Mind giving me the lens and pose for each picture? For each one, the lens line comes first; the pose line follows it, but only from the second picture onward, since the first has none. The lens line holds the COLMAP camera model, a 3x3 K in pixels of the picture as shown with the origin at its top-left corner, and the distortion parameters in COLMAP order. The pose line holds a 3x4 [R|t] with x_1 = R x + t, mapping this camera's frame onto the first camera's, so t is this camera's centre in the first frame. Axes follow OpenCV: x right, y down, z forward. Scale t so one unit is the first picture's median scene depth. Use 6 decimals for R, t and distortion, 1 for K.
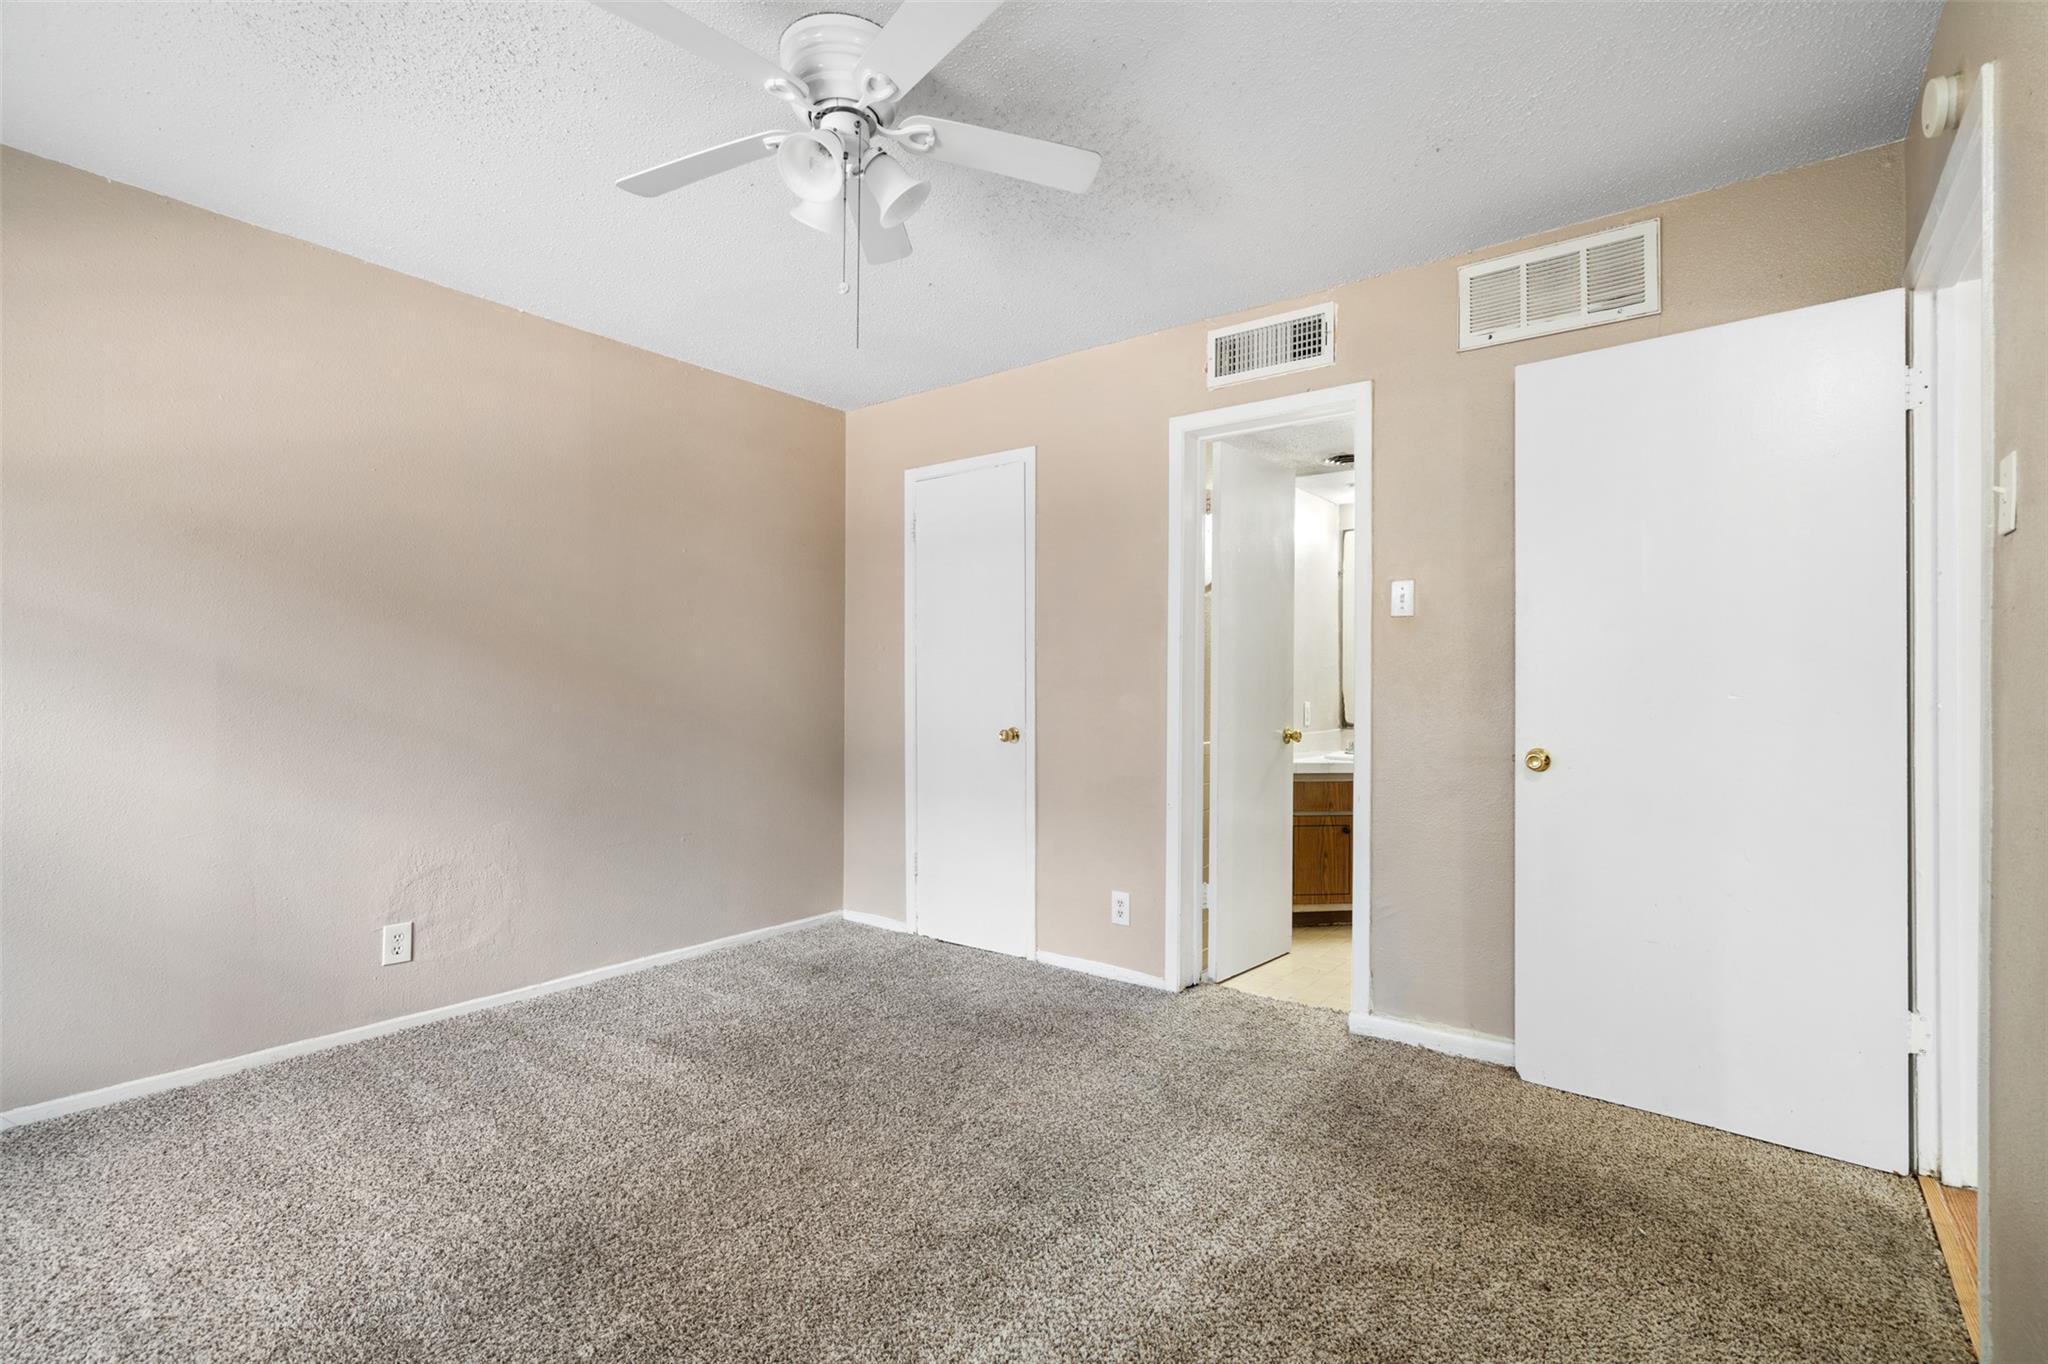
lens RADIAL K [[929.9, 0, 1029.9], [0, 929.9, 680.5], [0, 0, 1]] dist [-0.006980, 0.001515]
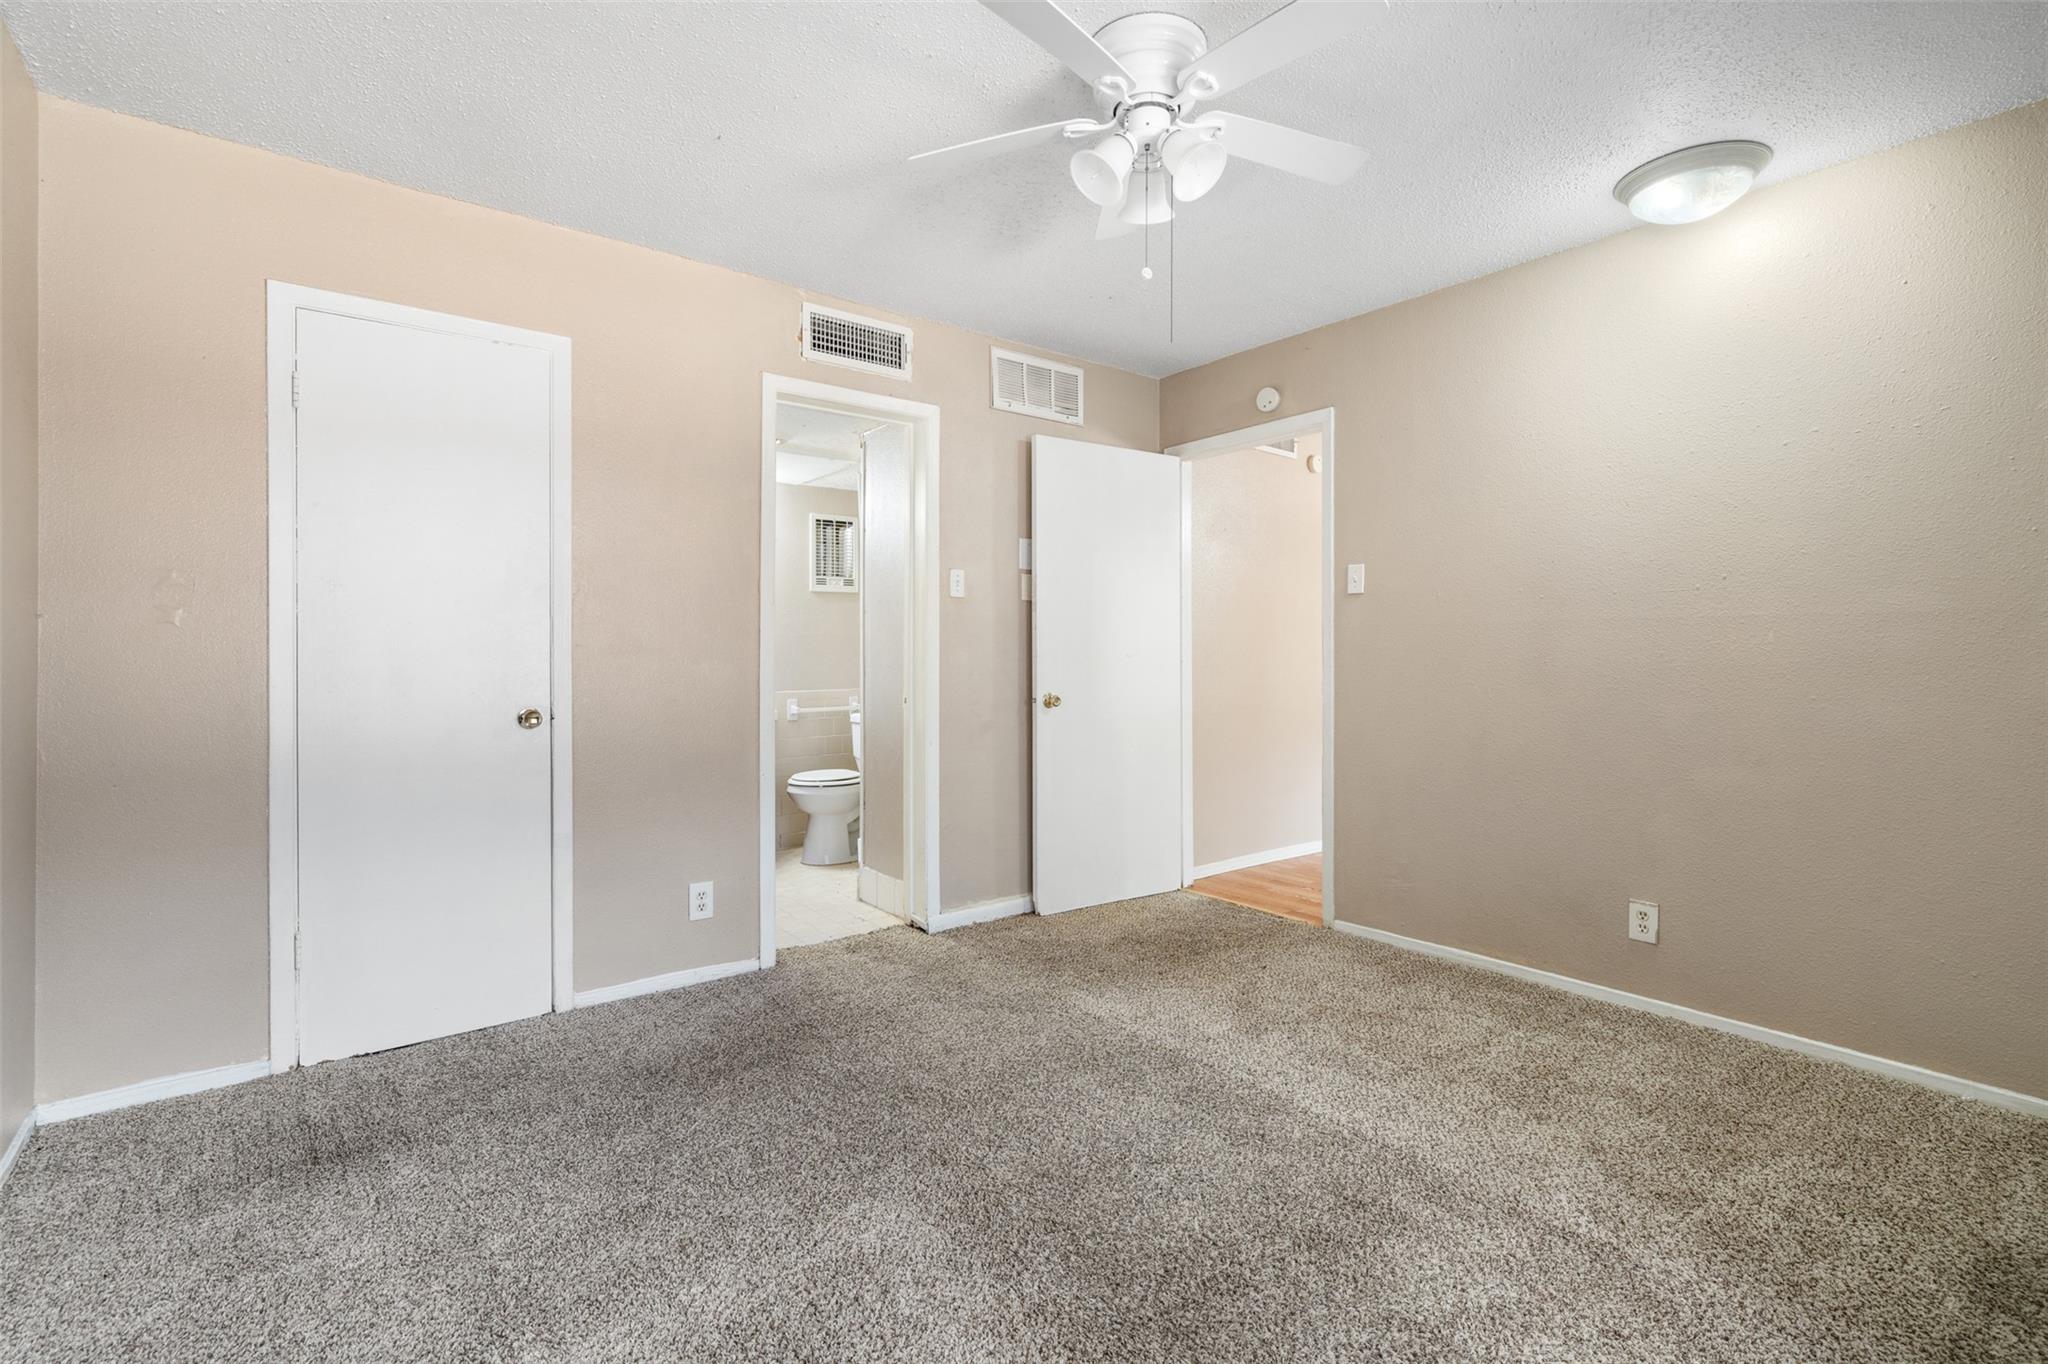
lens RADIAL K [[929.9, 0, 1032.5], [0, 929.9, 654.5], [0, 0, 1]] dist [-0.006980, 0.001515]
pose [[0.263697, -0.003118, 0.964601, -0.768293], [-0.005326, 0.999975, 0.004688, 0.003196], [-0.964591, -0.006374, 0.263673, 0.523344]]
